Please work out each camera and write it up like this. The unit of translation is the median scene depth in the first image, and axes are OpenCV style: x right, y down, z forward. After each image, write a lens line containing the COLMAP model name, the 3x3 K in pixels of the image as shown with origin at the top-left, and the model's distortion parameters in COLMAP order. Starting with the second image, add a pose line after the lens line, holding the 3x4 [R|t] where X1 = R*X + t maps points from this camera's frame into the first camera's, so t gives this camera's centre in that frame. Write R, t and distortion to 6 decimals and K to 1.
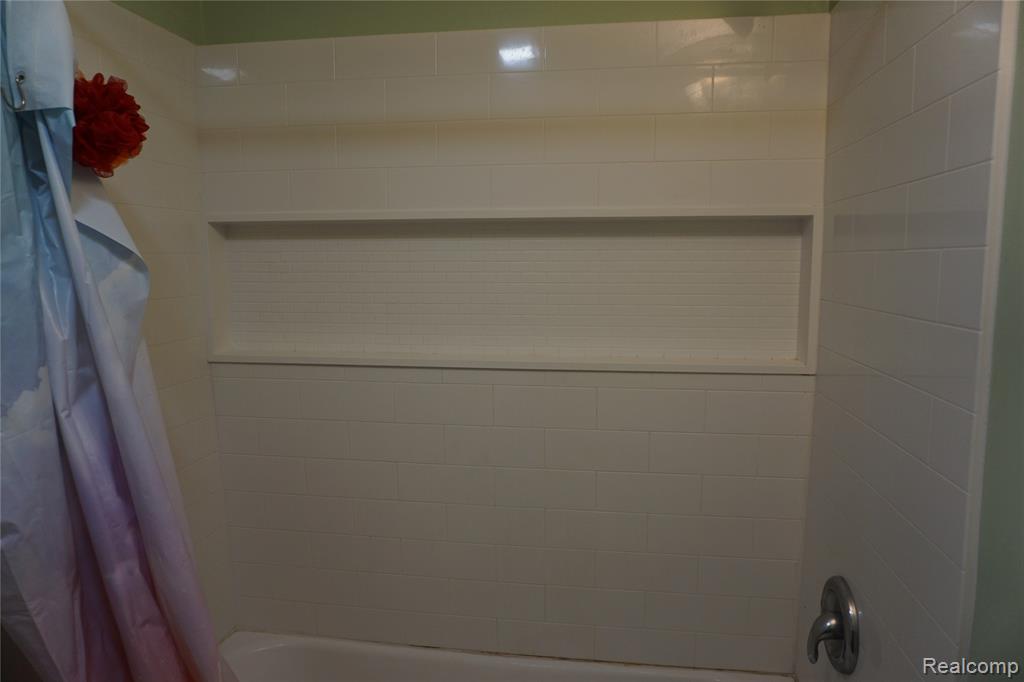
lens RADIAL K [[731.2, 0, 512.0], [0, 731.2, 341.0], [0, 0, 1]] dist [0.004331, 0.001416]
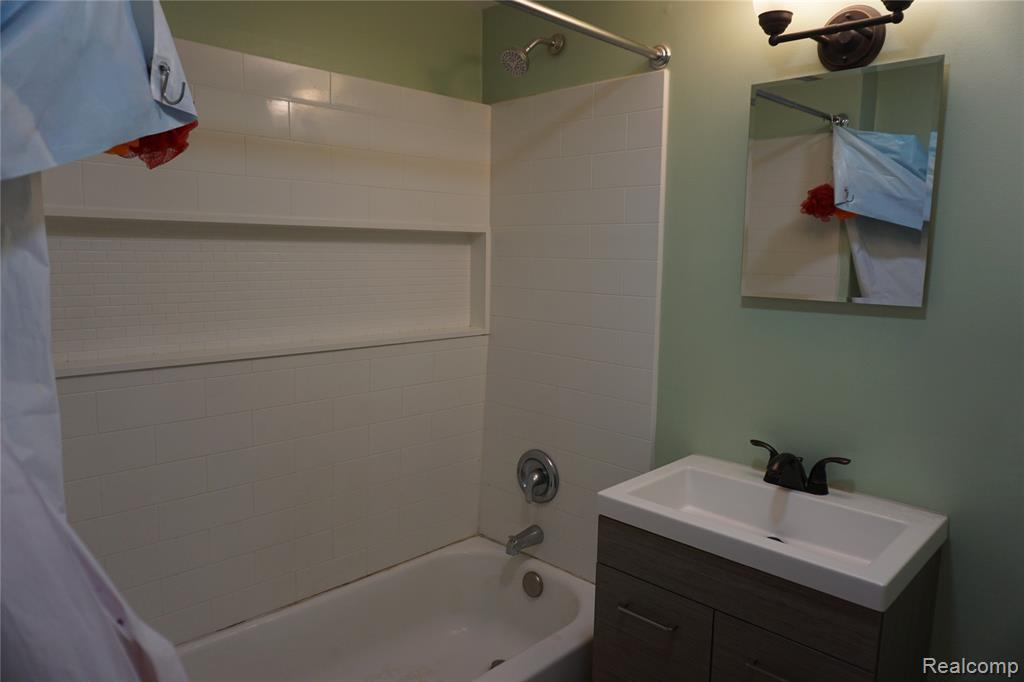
lens RADIAL K [[692.7, 0, 521.2], [0, 692.7, 342.1], [0, 0, 1]] dist [-0.033320, 0.043579]
pose [[0.585438, -0.090304, 0.805672, -0.749641], [0.087332, 0.995019, 0.048068, -0.002749], [-0.805999, 0.042220, 0.590409, 0.067494]]
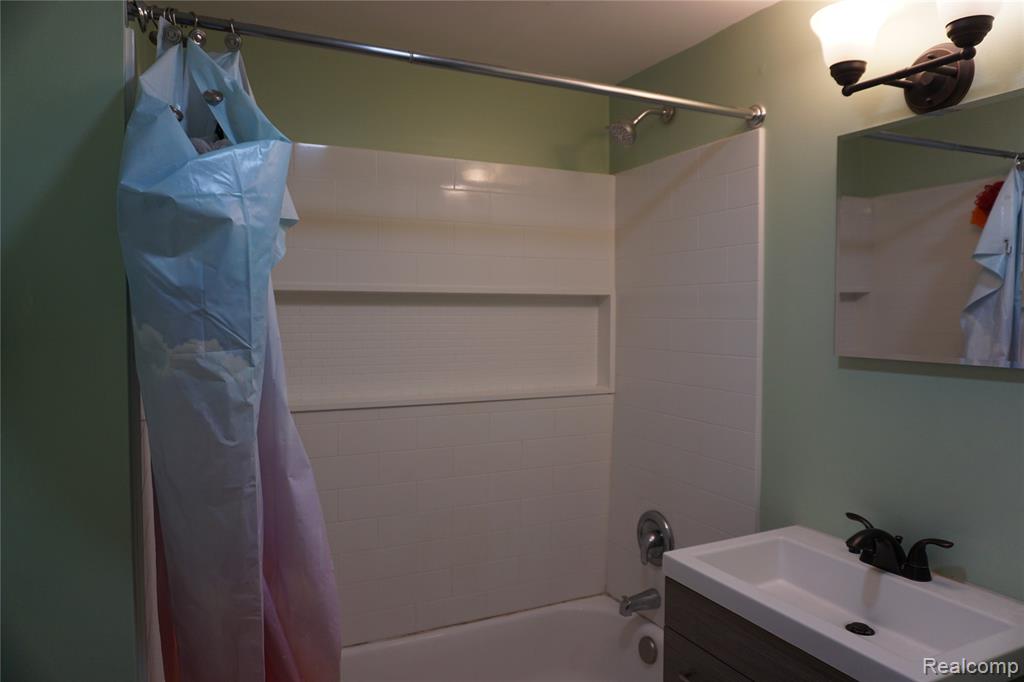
lens RADIAL K [[692.7, 0, 521.2], [0, 692.7, 342.1], [0, 0, 1]] dist [-0.033320, 0.043579]
pose [[0.819575, -0.016908, 0.572722, -0.627575], [0.068579, 0.995274, -0.068756, 0.025116], [-0.568853, 0.095628, 0.816861, -0.139252]]
